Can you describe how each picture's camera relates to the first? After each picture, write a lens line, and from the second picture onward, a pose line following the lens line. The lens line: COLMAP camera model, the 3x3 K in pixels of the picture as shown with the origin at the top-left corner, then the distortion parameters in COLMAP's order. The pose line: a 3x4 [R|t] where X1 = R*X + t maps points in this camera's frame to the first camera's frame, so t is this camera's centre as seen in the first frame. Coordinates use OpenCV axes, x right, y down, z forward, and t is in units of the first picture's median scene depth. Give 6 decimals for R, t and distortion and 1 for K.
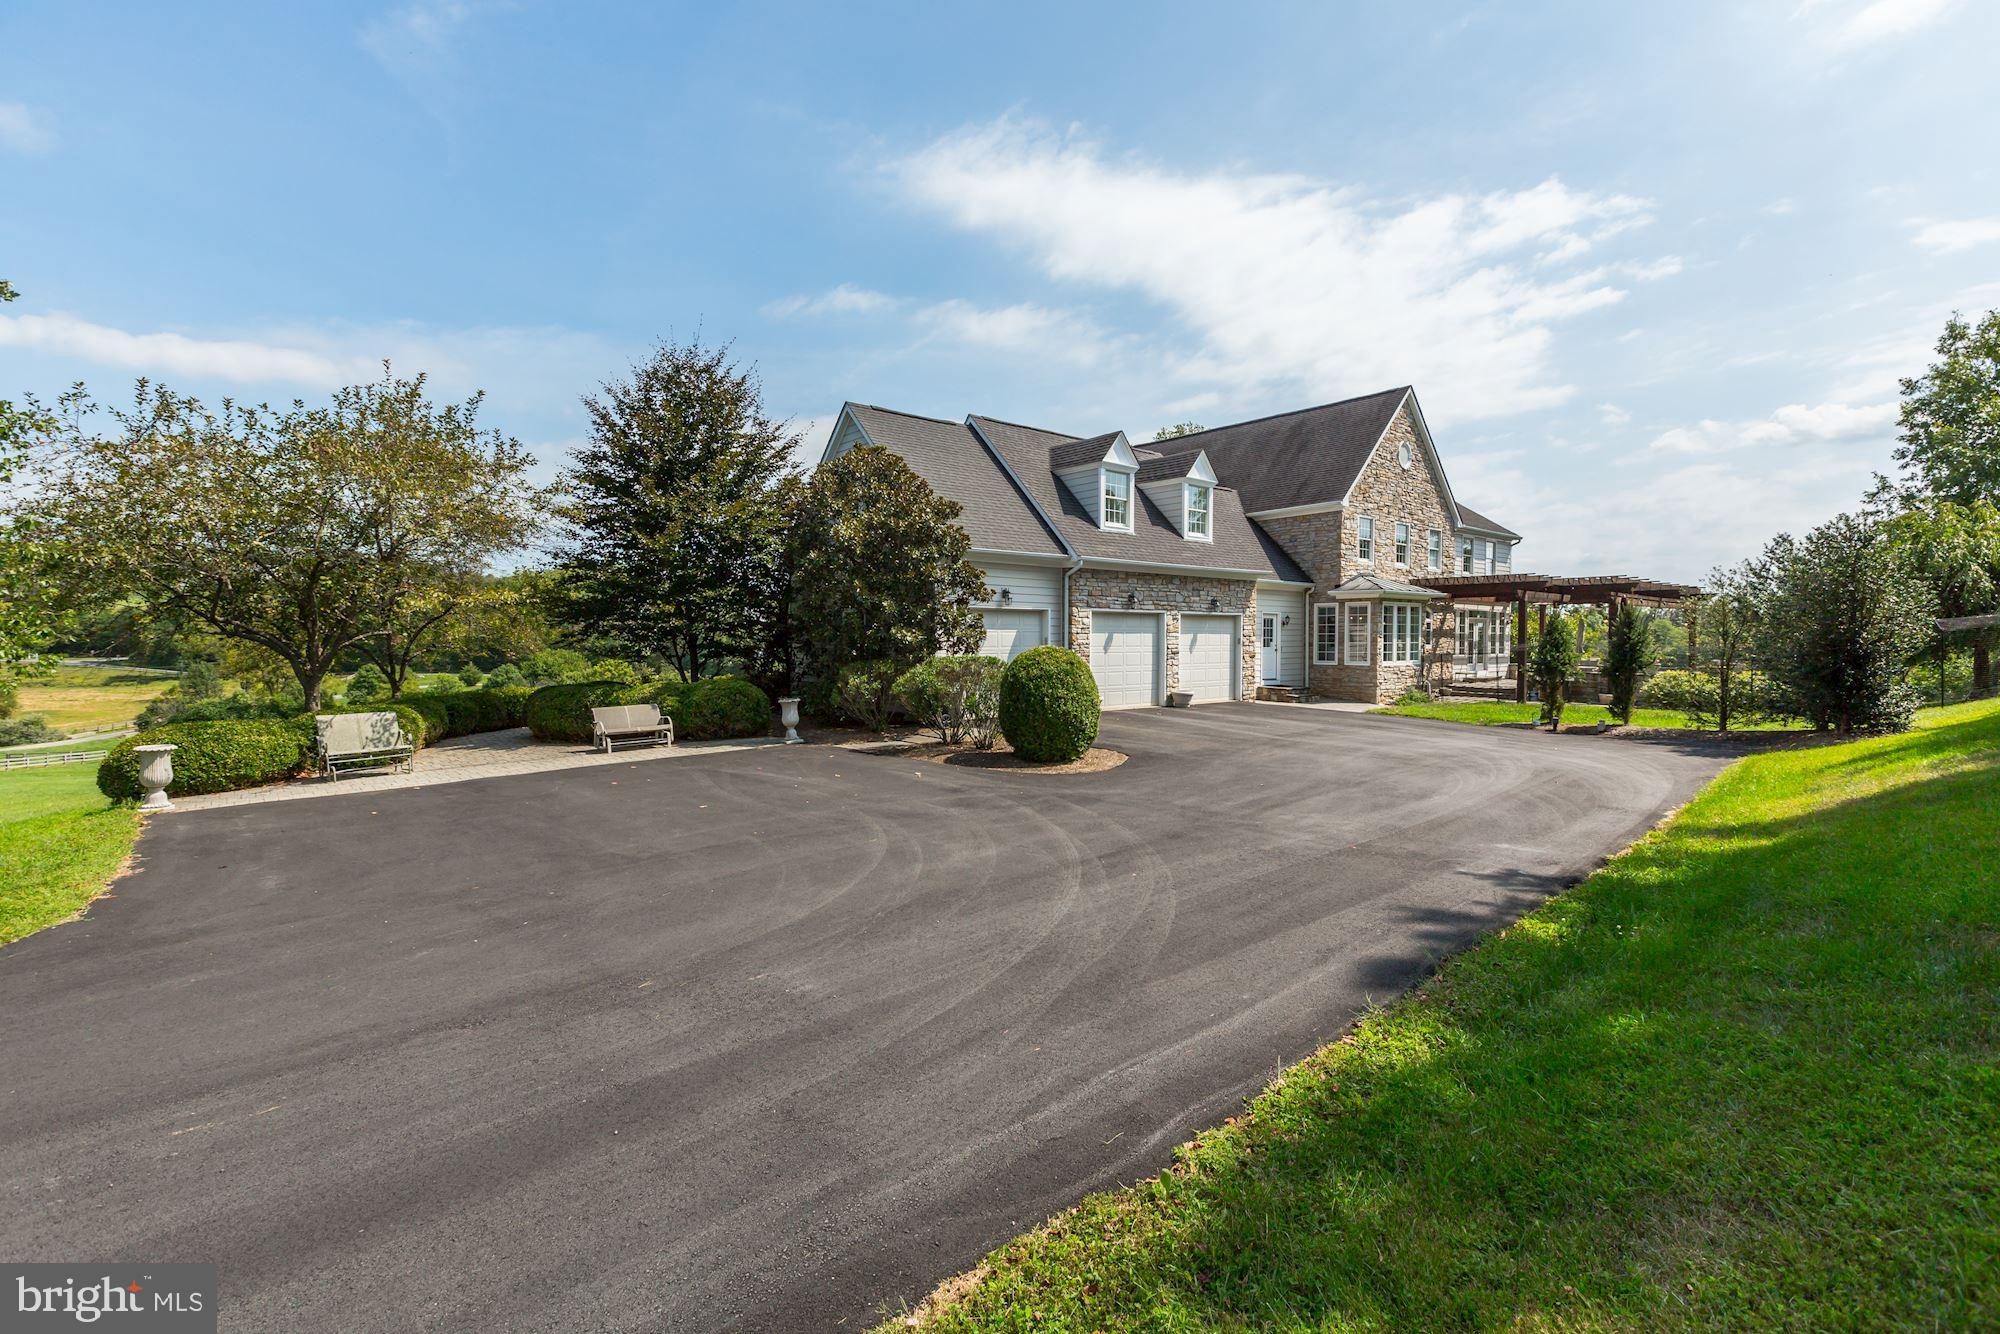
lens RADIAL K [[908.2, 0, 1029.2], [0, 908.2, 638.8], [0, 0, 1]] dist [-0.003946, -0.000352]
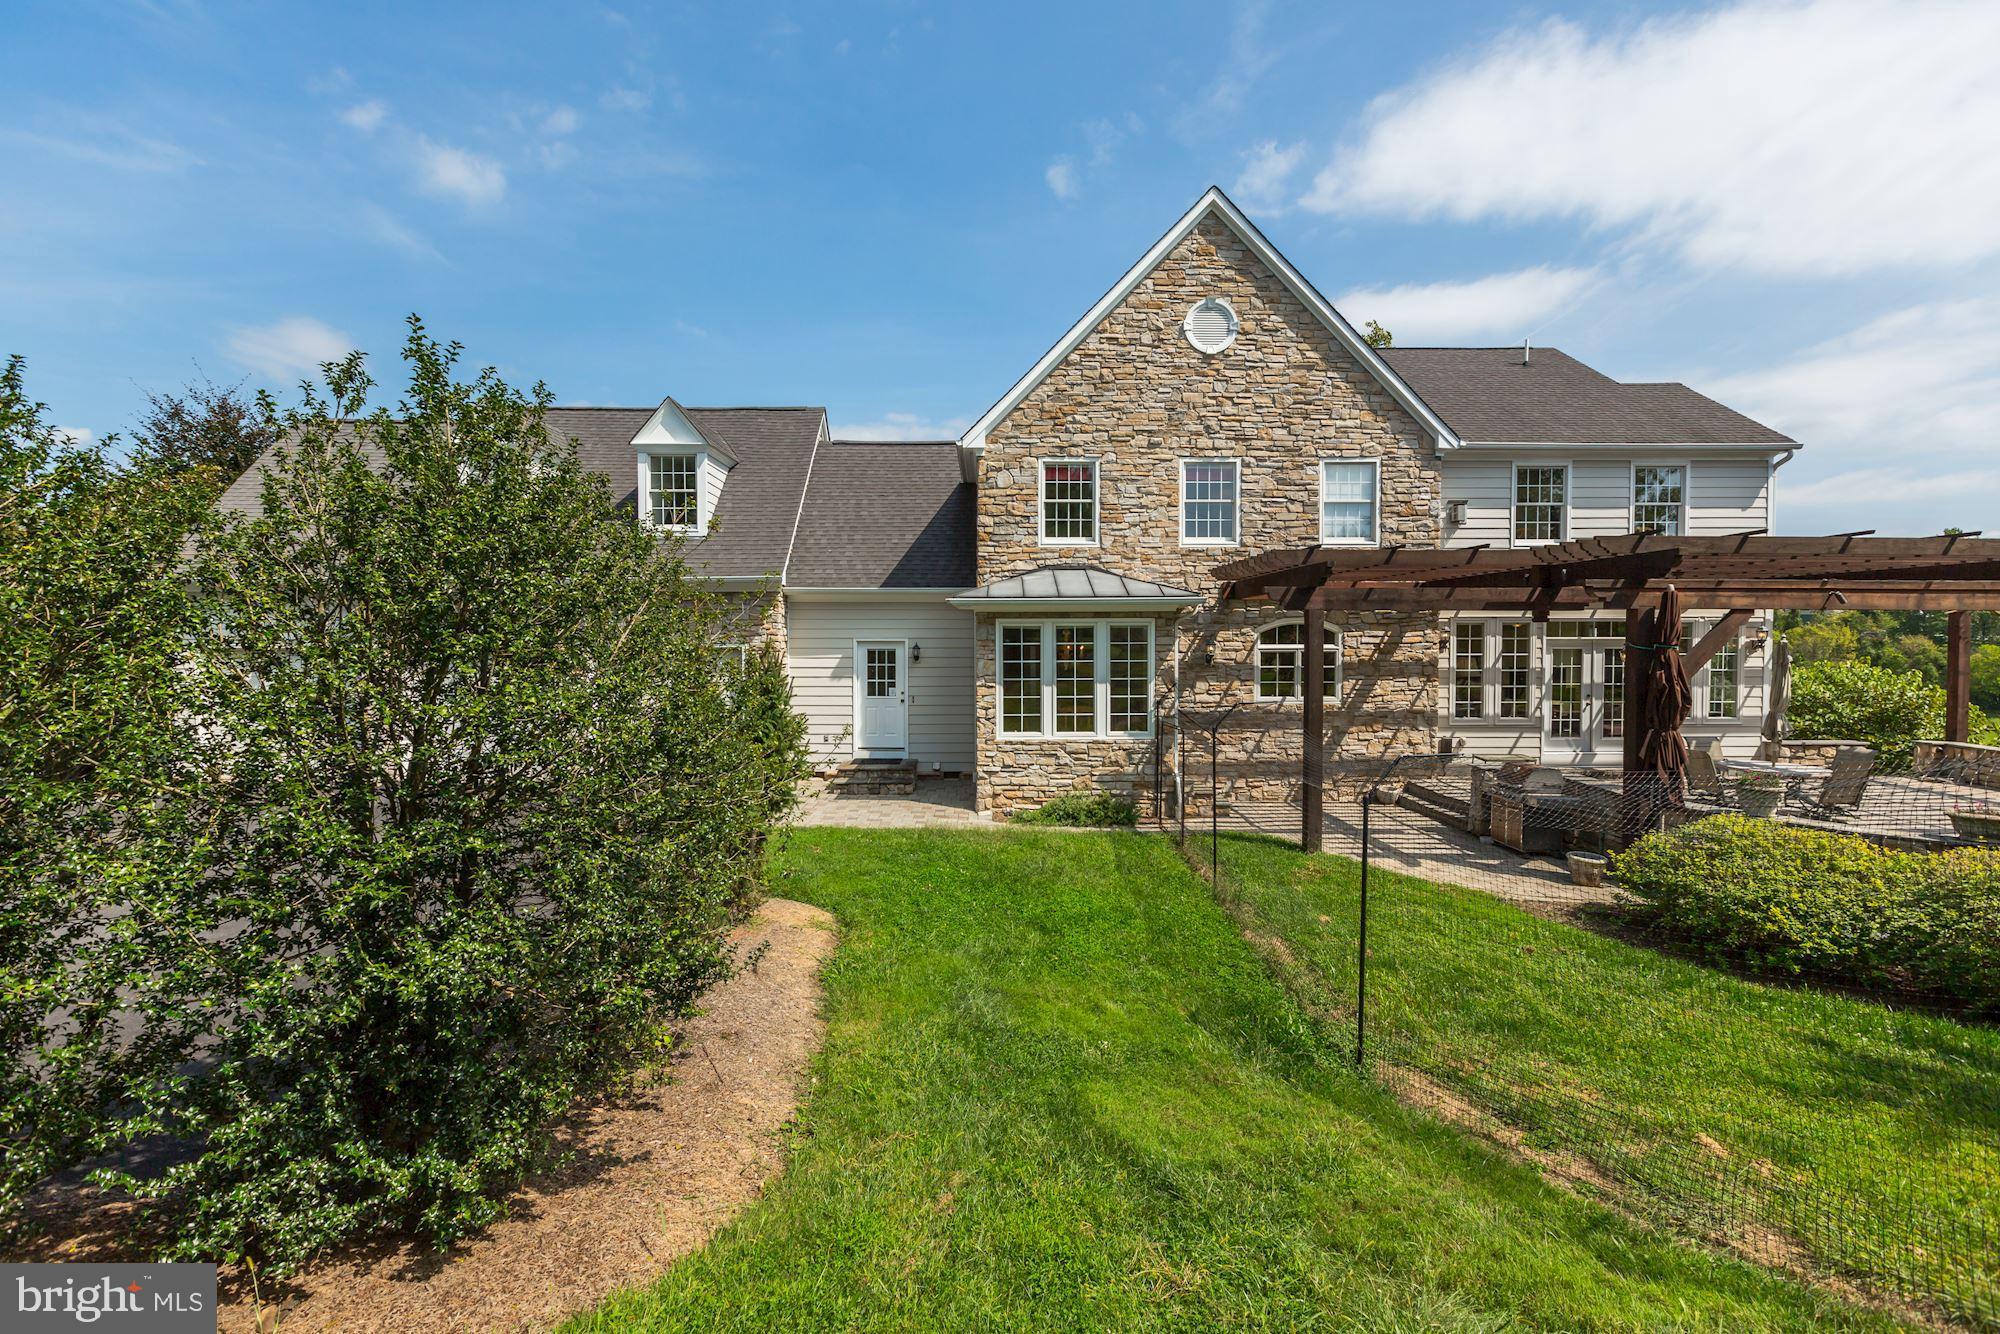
lens RADIAL K [[887.7, 0, 1003.6], [0, 887.7, 662.5], [0, 0, 1]] dist [0.001015, -0.000520]
pose [[0.768826, 0.012035, -0.639345, 0.711971], [0.004607, 0.999693, 0.024358, -0.027756], [0.639442, -0.021673, 0.768534, 0.591705]]
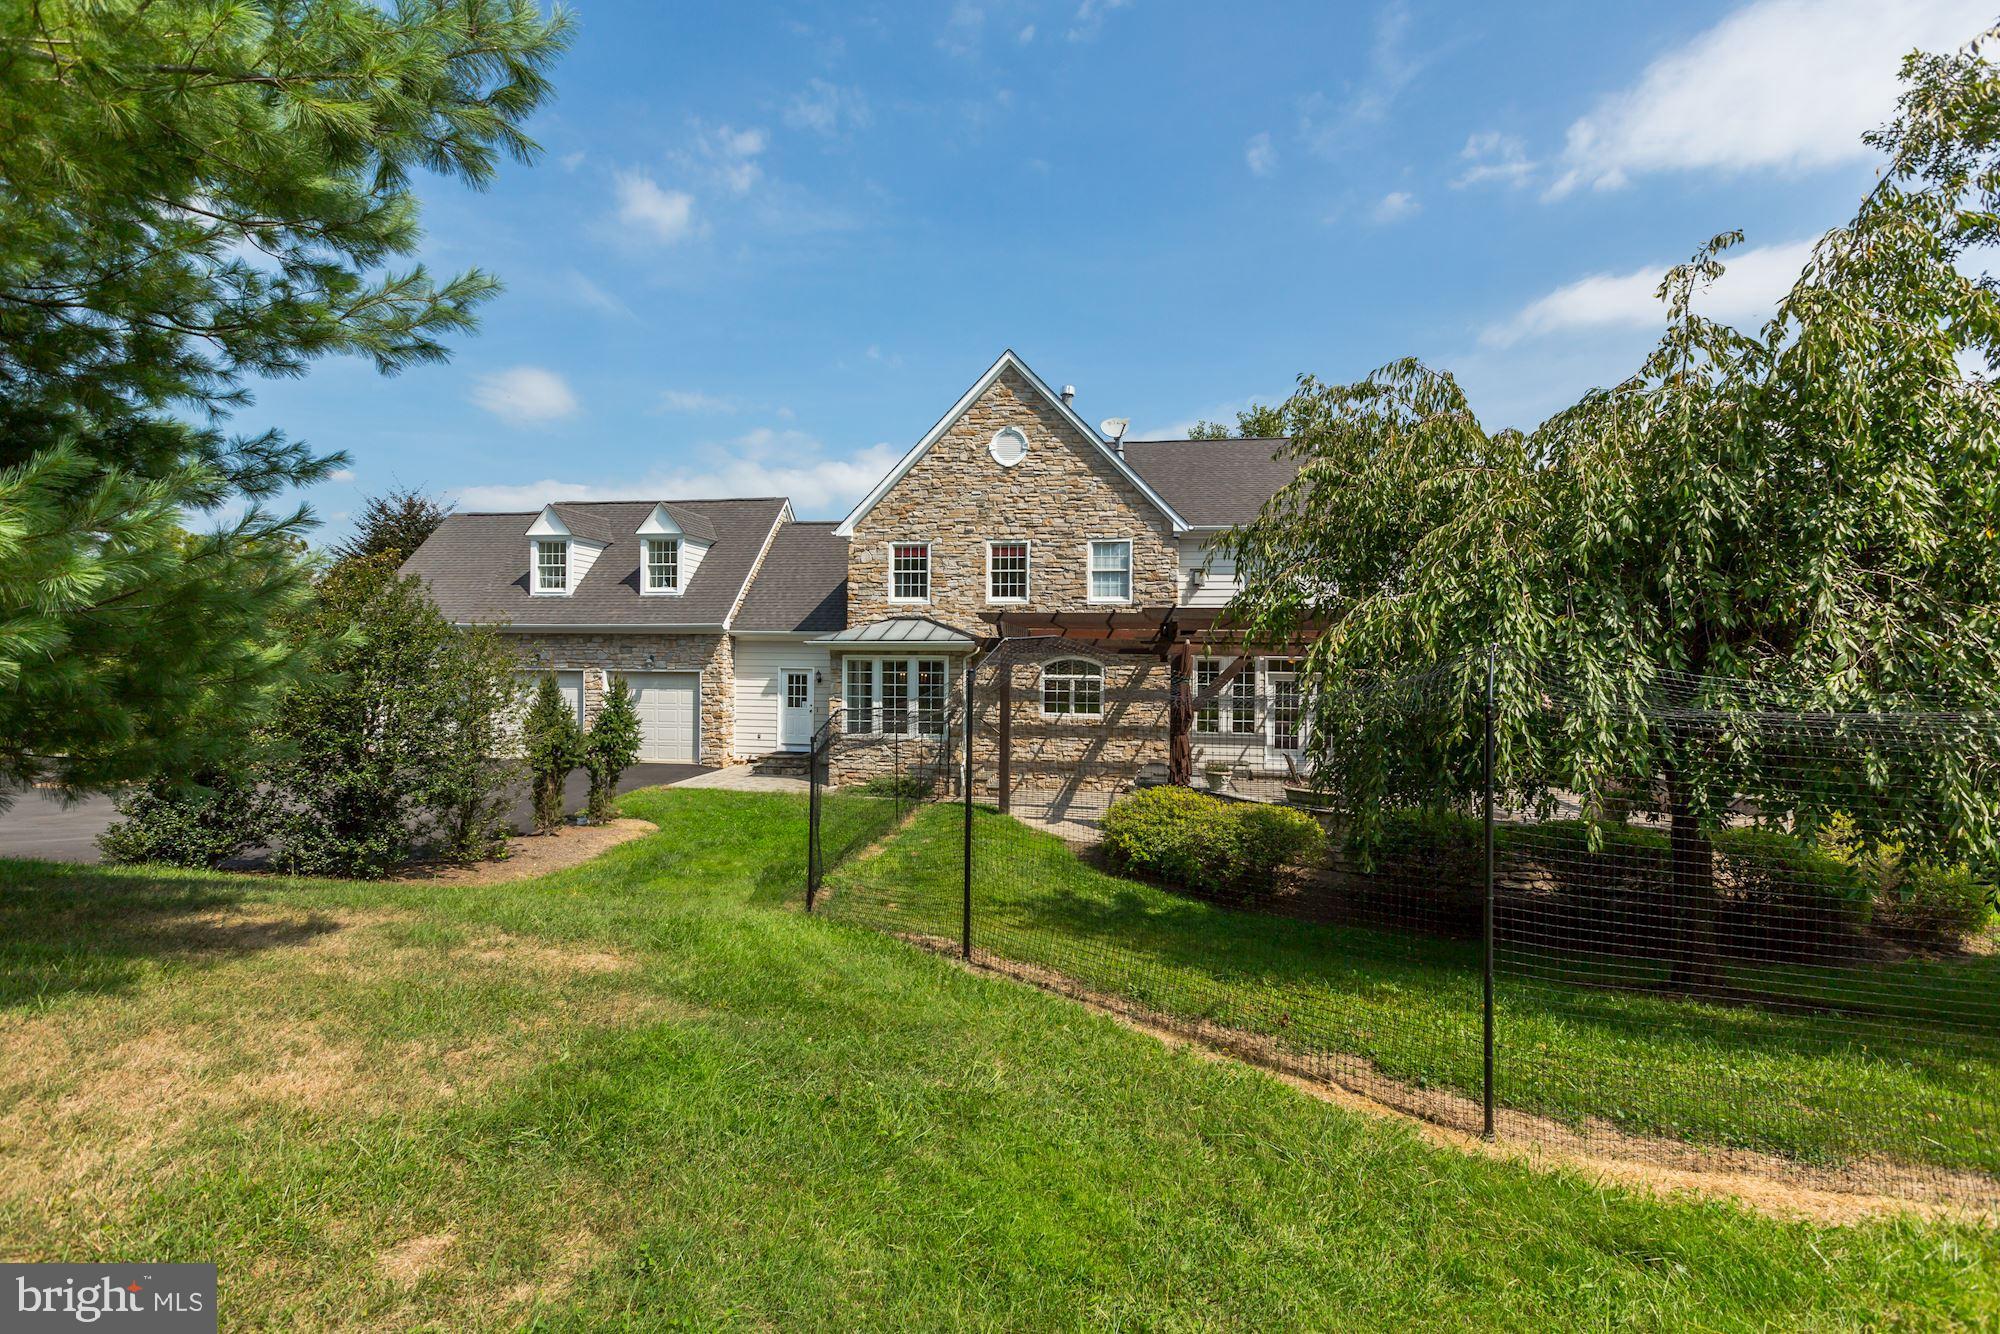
lens RADIAL K [[908.2, 0, 1000.3], [0, 908.2, 659.8], [0, 0, 1]] dist [0.000754, -0.000012]
pose [[0.639708, 0.001543, -0.768616, 1.056452], [-0.007753, 0.999960, -0.004445, -0.033882], [0.768579, 0.008803, 0.639695, 0.593775]]
